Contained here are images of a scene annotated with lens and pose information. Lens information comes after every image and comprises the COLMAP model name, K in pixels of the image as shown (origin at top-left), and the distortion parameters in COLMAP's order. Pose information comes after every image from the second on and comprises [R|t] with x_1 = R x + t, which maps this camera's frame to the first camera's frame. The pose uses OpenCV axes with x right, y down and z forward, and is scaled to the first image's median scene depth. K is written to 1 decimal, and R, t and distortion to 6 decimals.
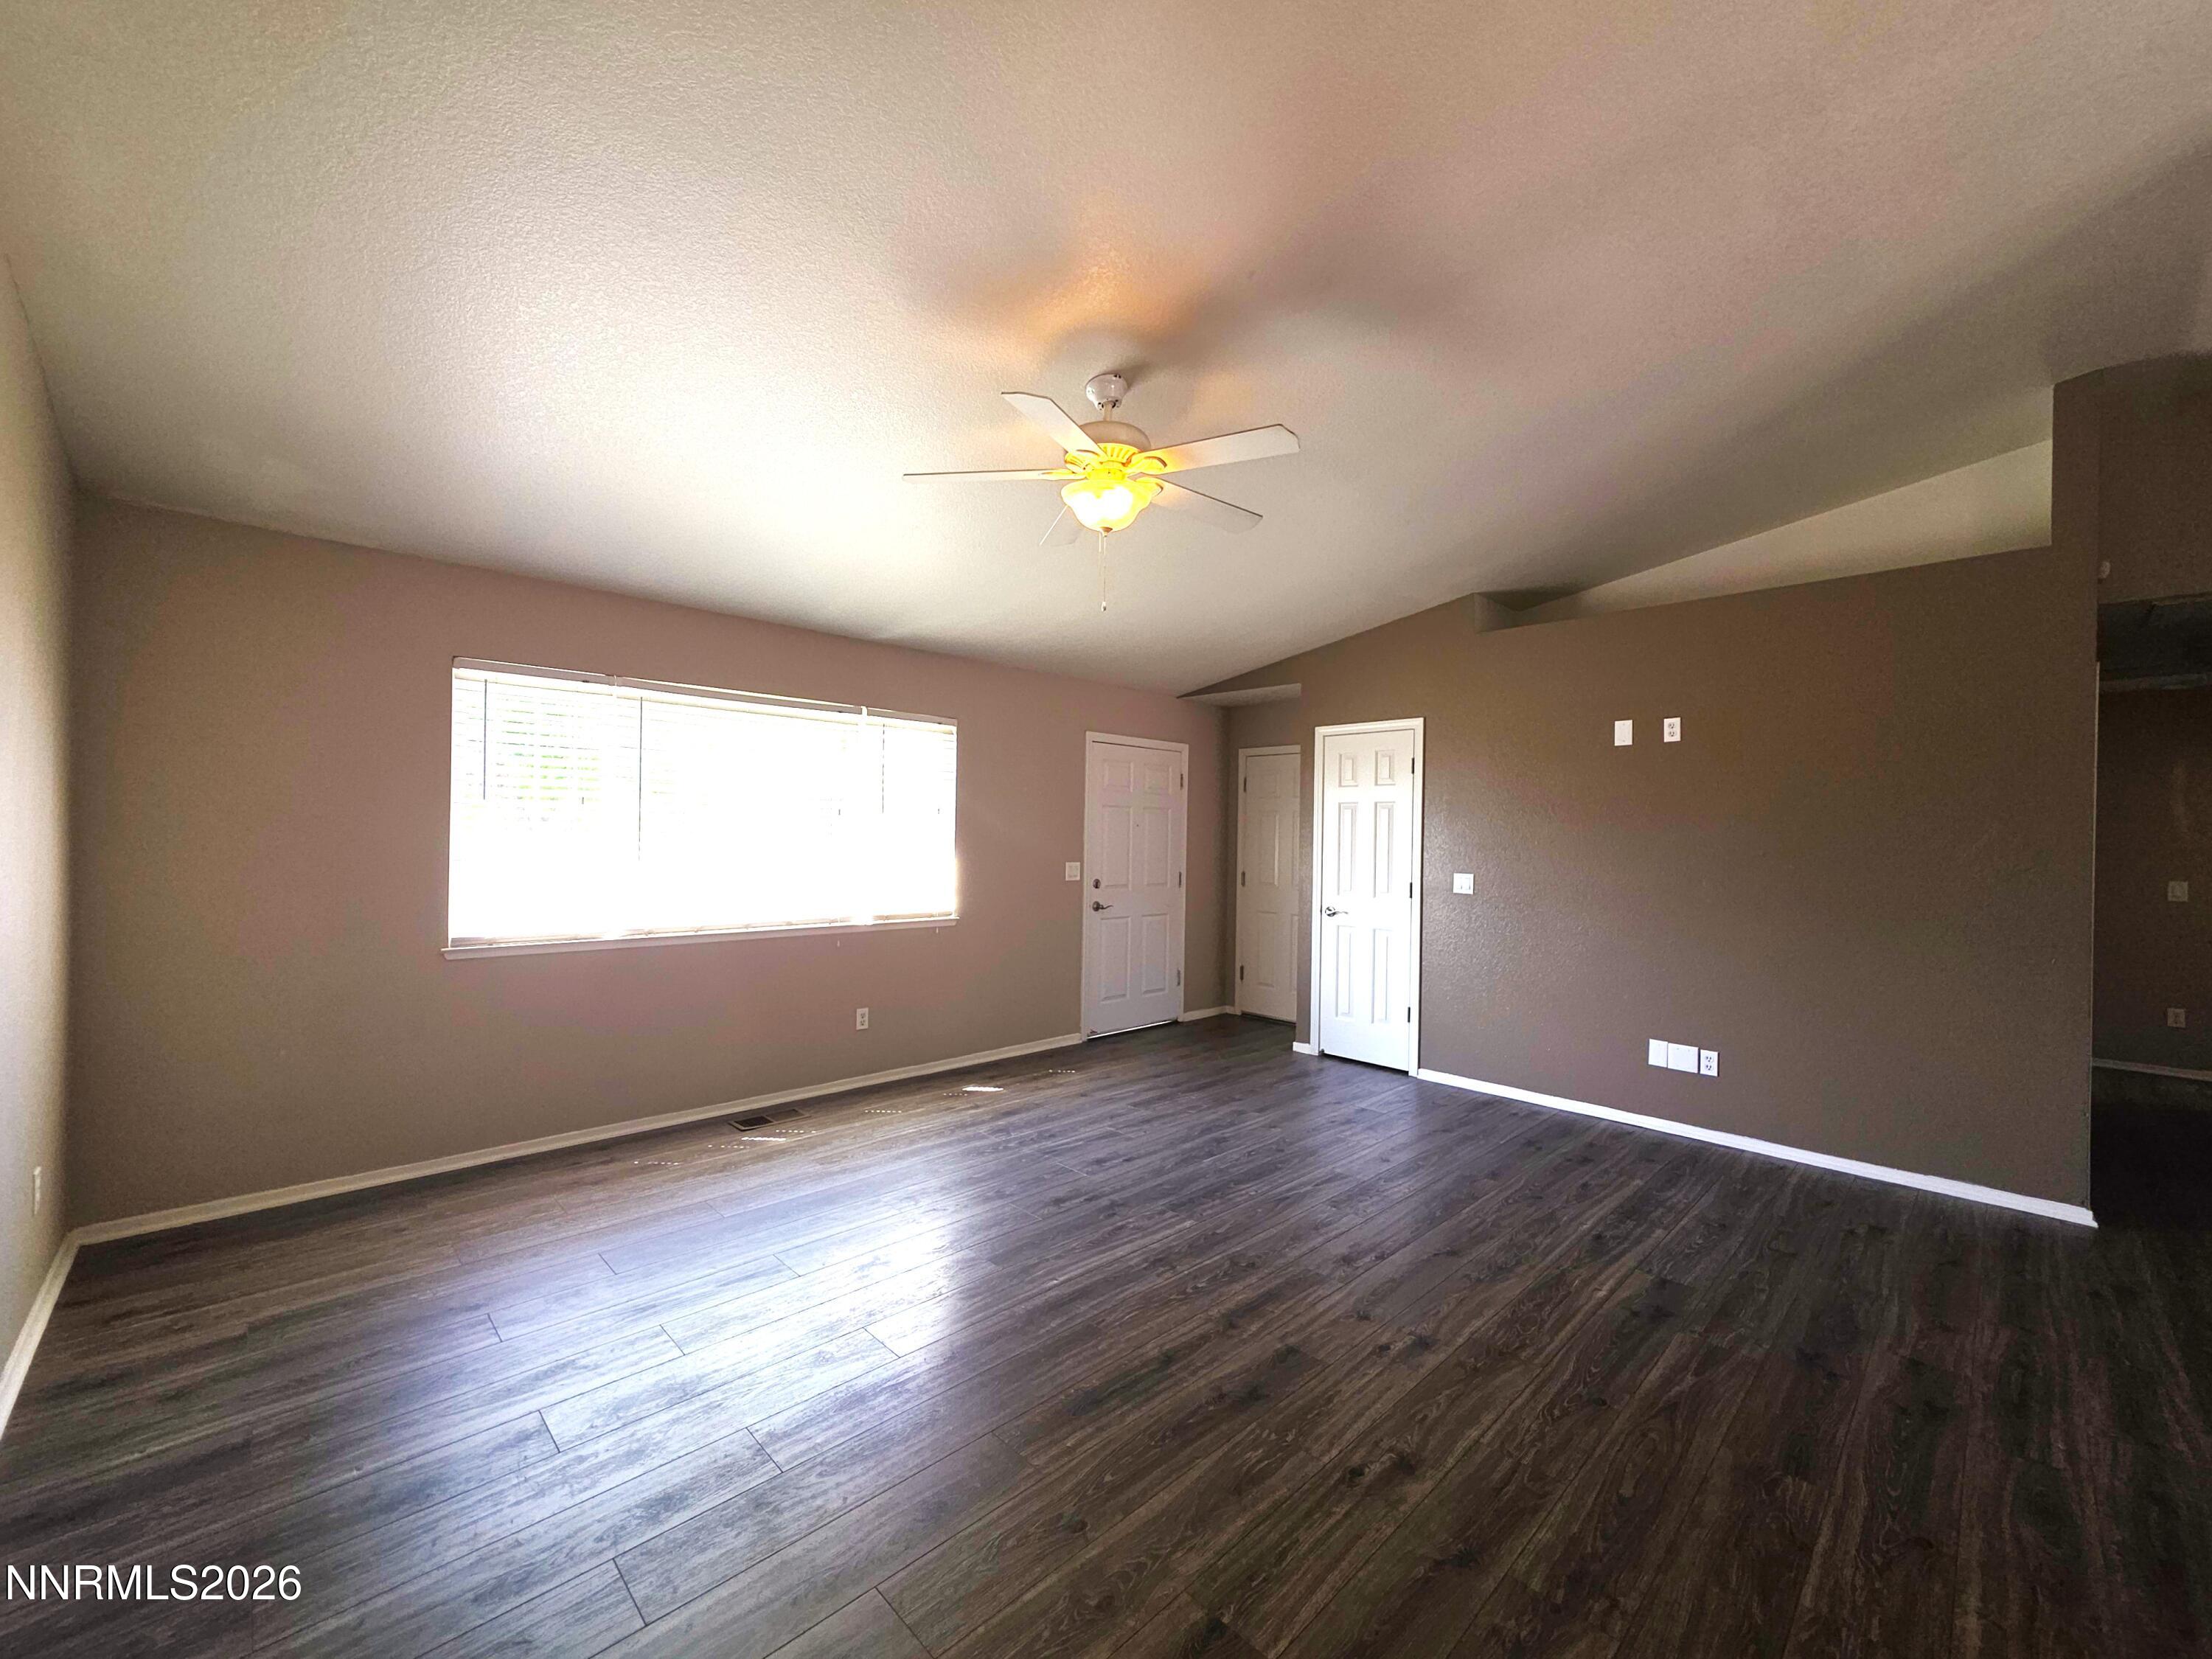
lens RADIAL K [[888.7, 0, 1106.0], [0, 888.7, 832.2], [0, 0, 1]] dist [0.000463, 0.000039]
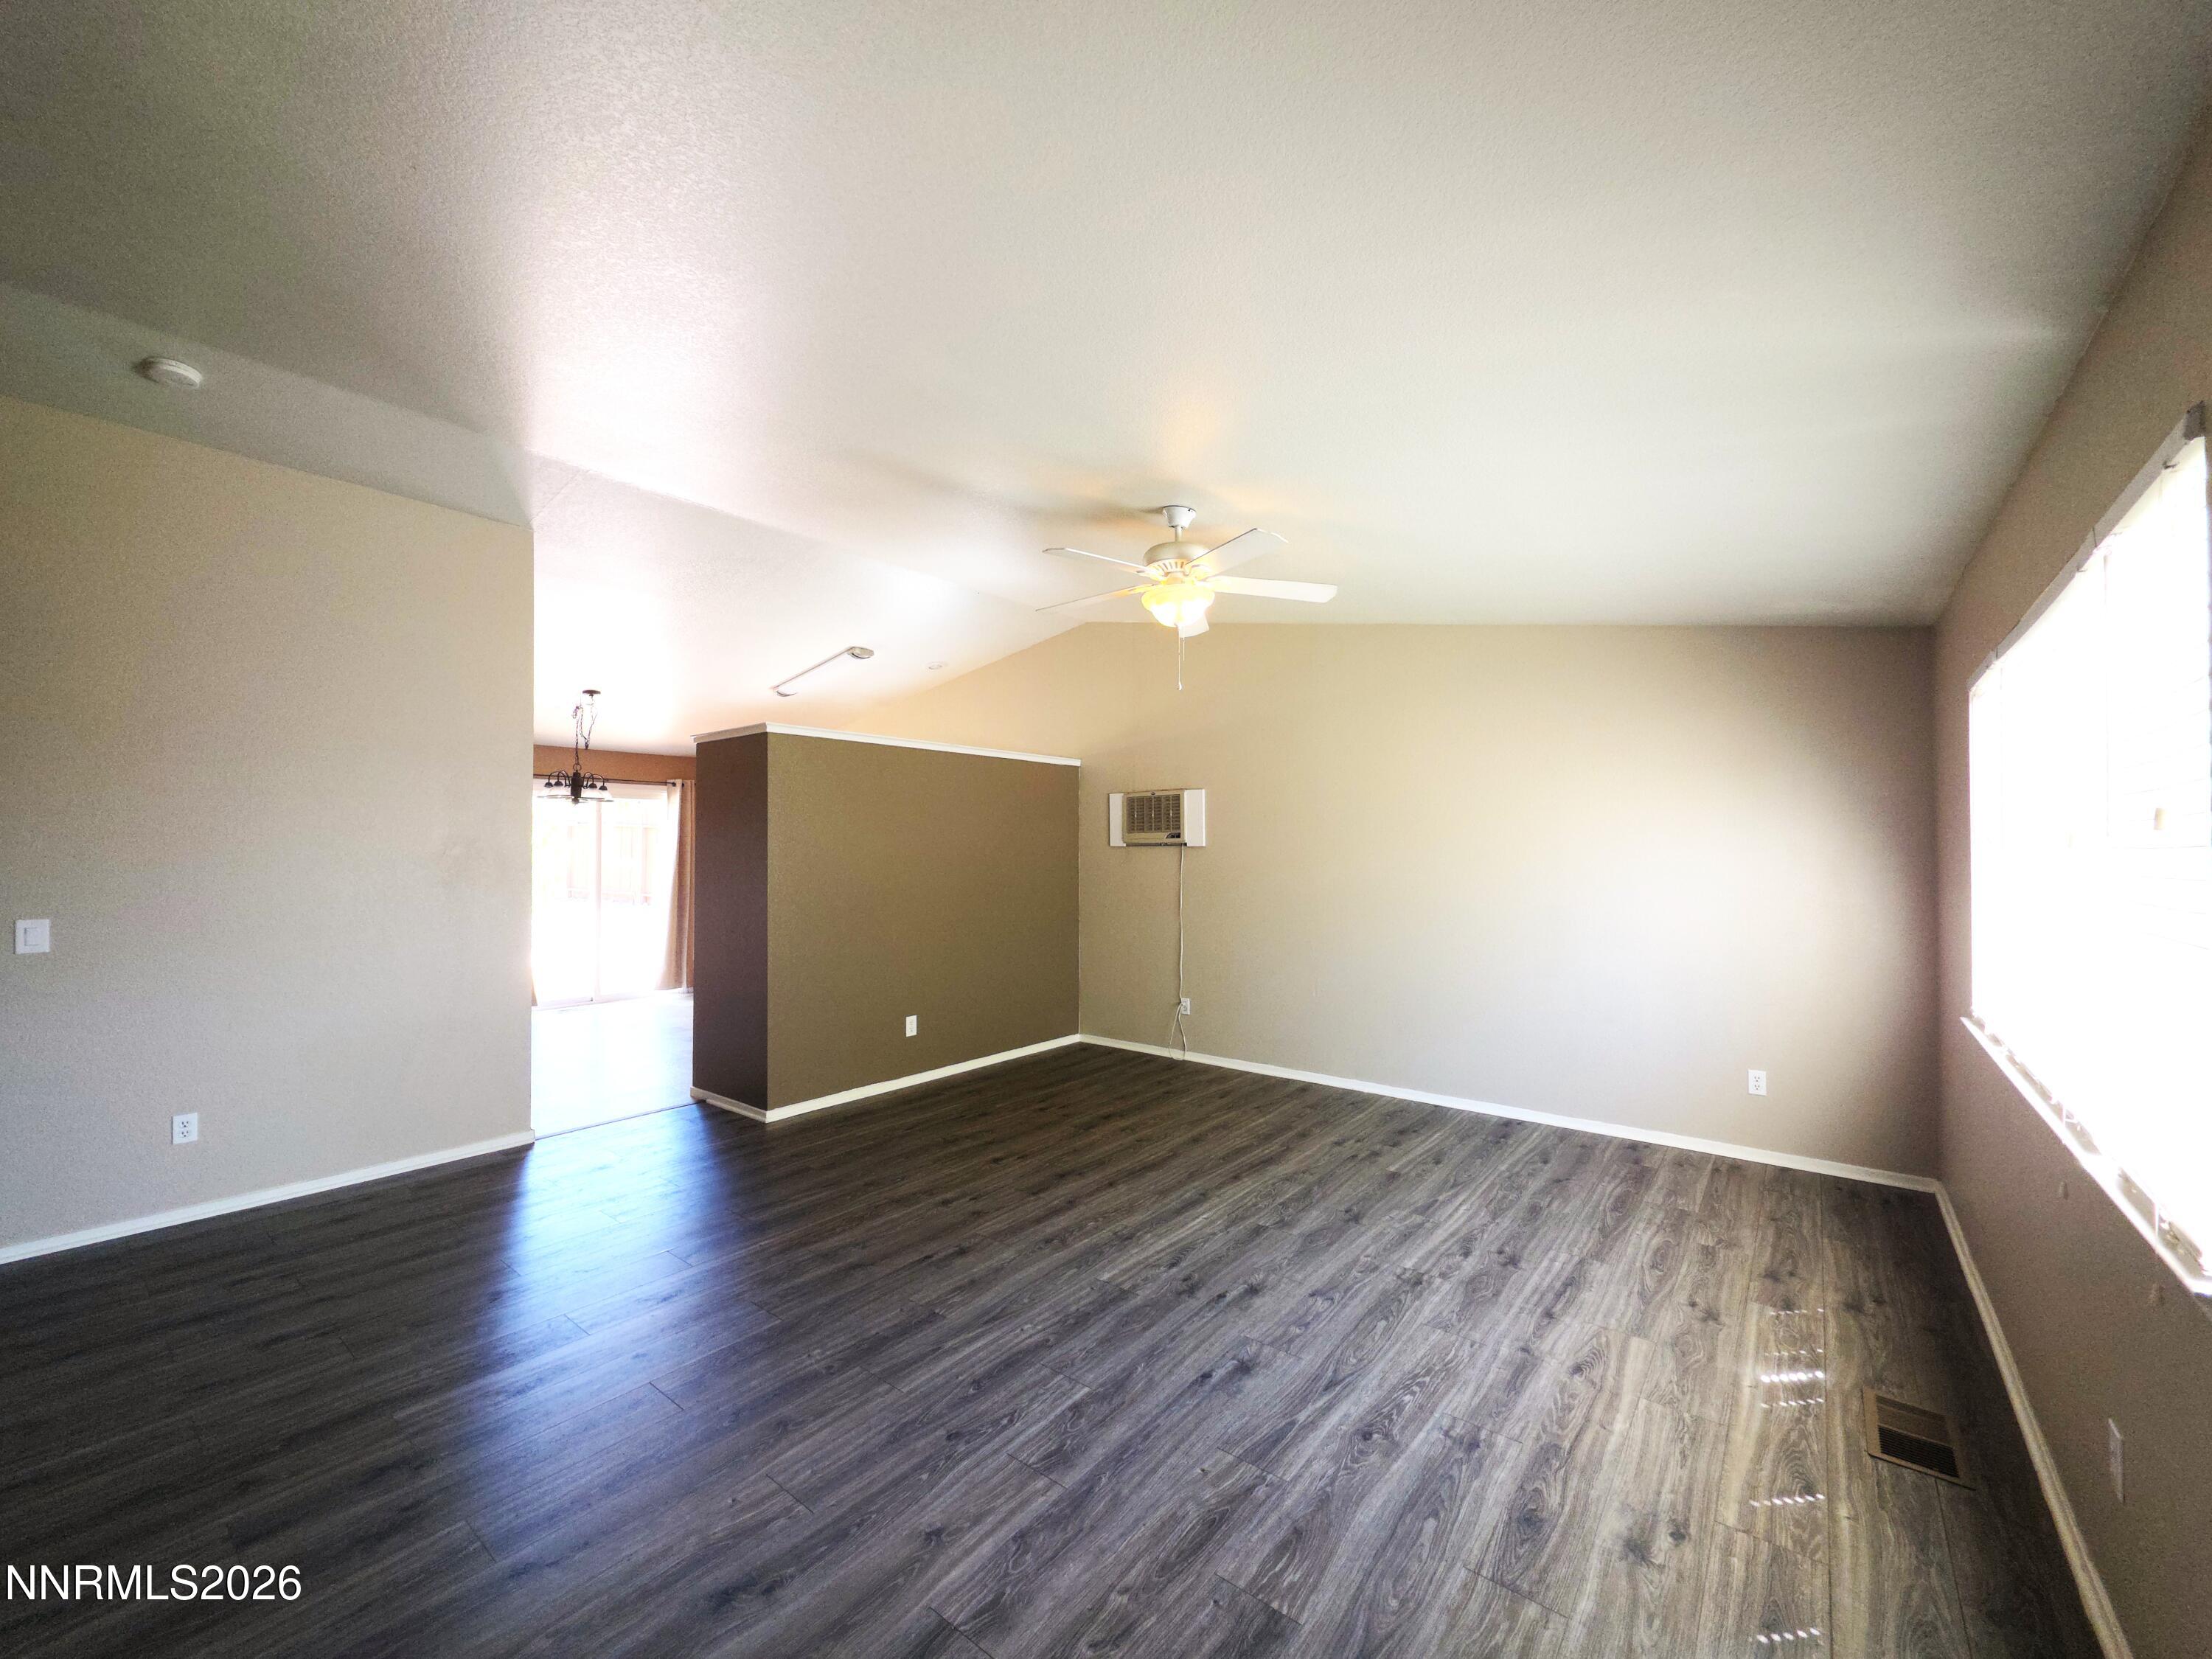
lens RADIAL K [[888.7, 0, 1107.9], [0, 888.7, 840.6], [0, 0, 1]] dist [0.000463, 0.000039]
pose [[-0.991650, -0.018701, -0.127593, 0.210275], [-0.016112, 0.999644, -0.021288, -0.010071], [0.127946, -0.019054, -0.991598, 1.863565]]
